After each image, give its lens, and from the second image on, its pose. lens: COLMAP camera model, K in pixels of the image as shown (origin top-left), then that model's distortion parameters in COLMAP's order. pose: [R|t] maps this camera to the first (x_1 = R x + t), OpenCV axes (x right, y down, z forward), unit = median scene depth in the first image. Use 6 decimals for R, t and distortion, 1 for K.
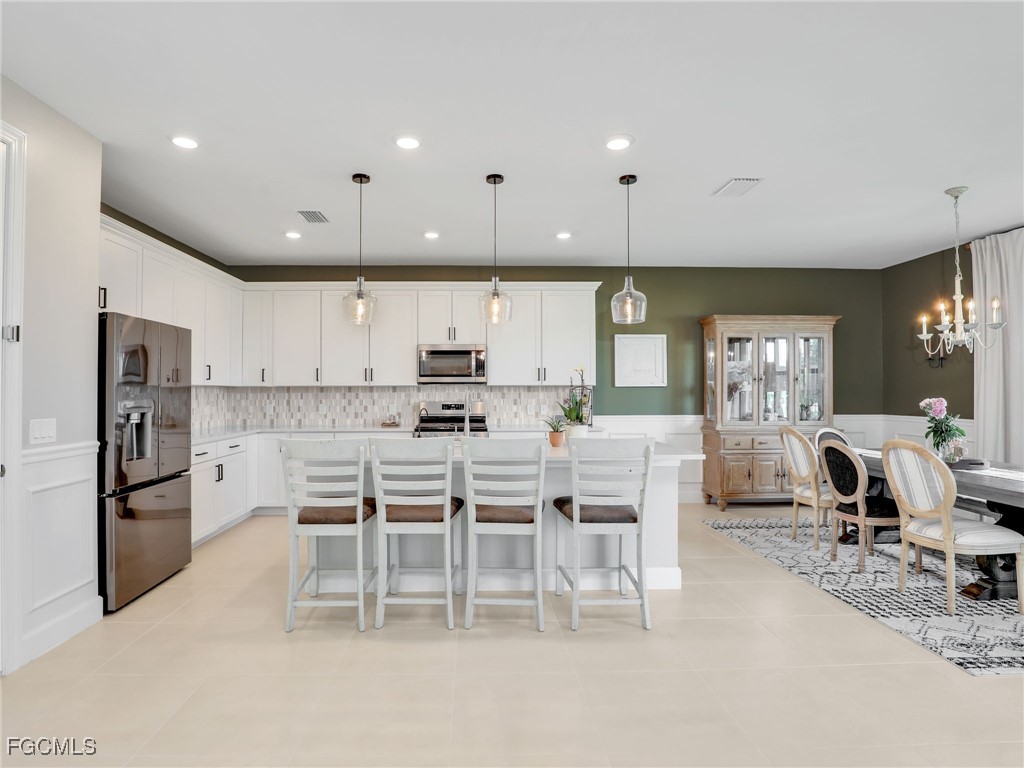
lens RADIAL K [[537.6, 0, 479.6], [0, 537.6, 384.2], [0, 0, 1]] dist [-0.033134, 0.003442]
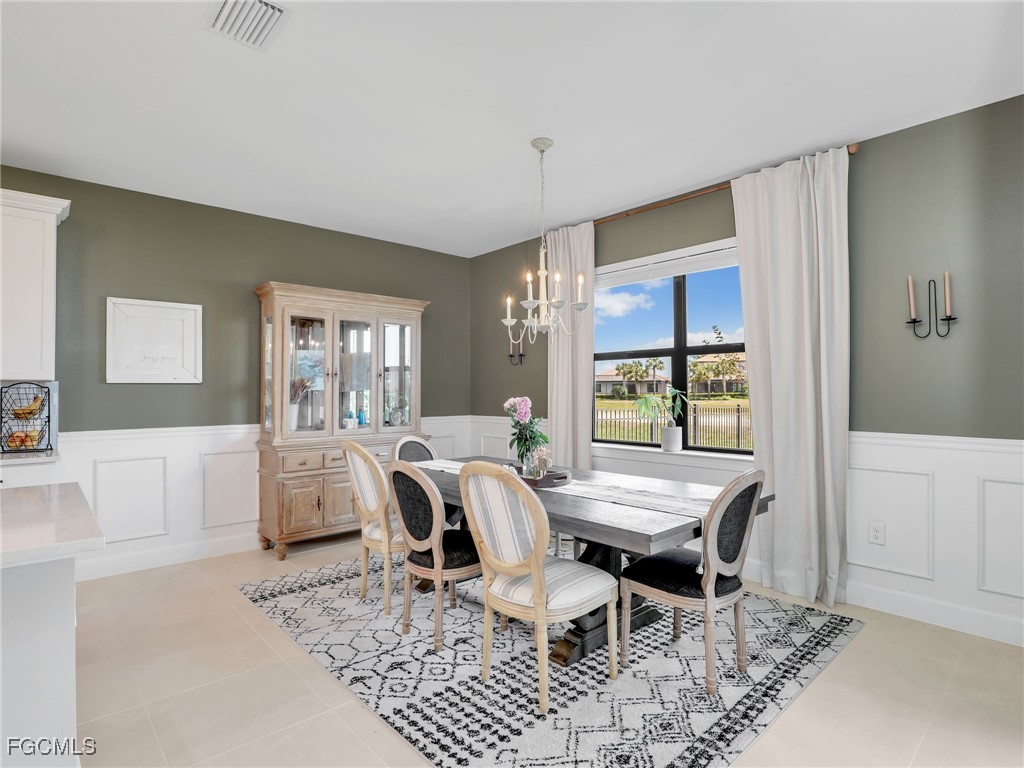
lens RADIAL K [[545.9, 0, 512.0], [0, 545.9, 384.0], [0, 0, 1]] dist [0.000399, 0.000102]
pose [[0.752303, 0.005097, 0.658797, 0.238910], [-0.003765, 0.999987, -0.003436, 0.007252], [-0.658806, 0.000104, 0.752313, 0.293101]]
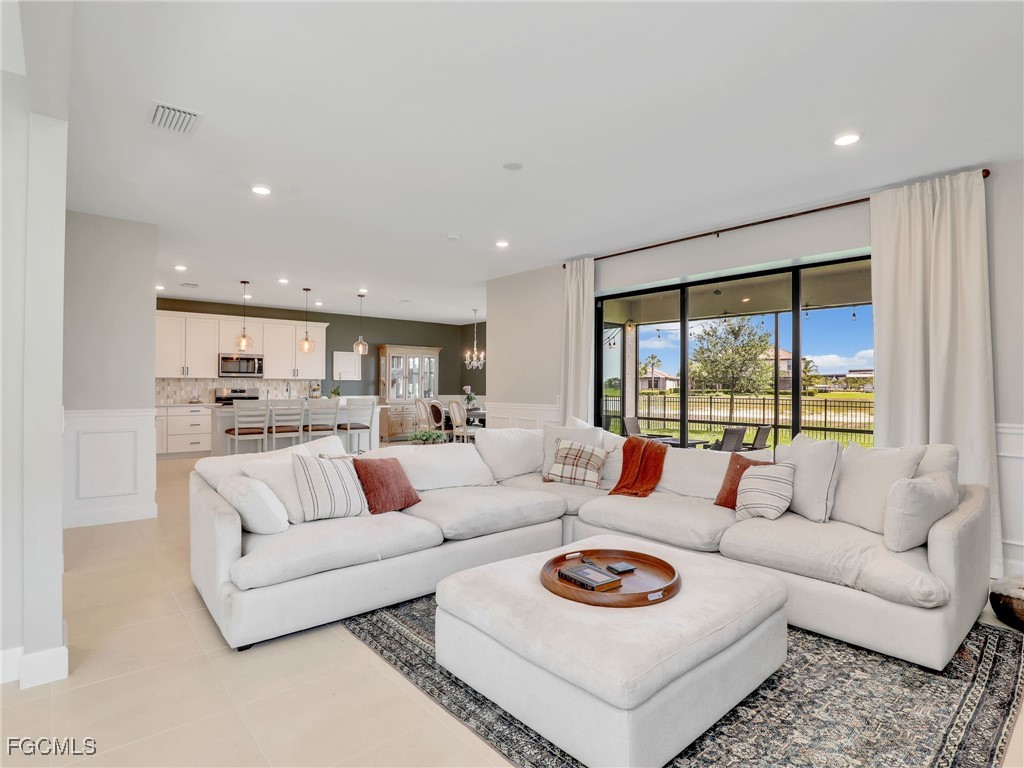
lens RADIAL K [[545.9, 0, 512.0], [0, 545.9, 384.0], [0, 0, 1]] dist [0.000399, 0.000102]
pose [[0.771499, 0.007218, 0.636190, -0.557127], [-0.014867, 0.999867, 0.006685, -0.004503], [-0.636057, -0.014615, 0.771504, -0.984752]]
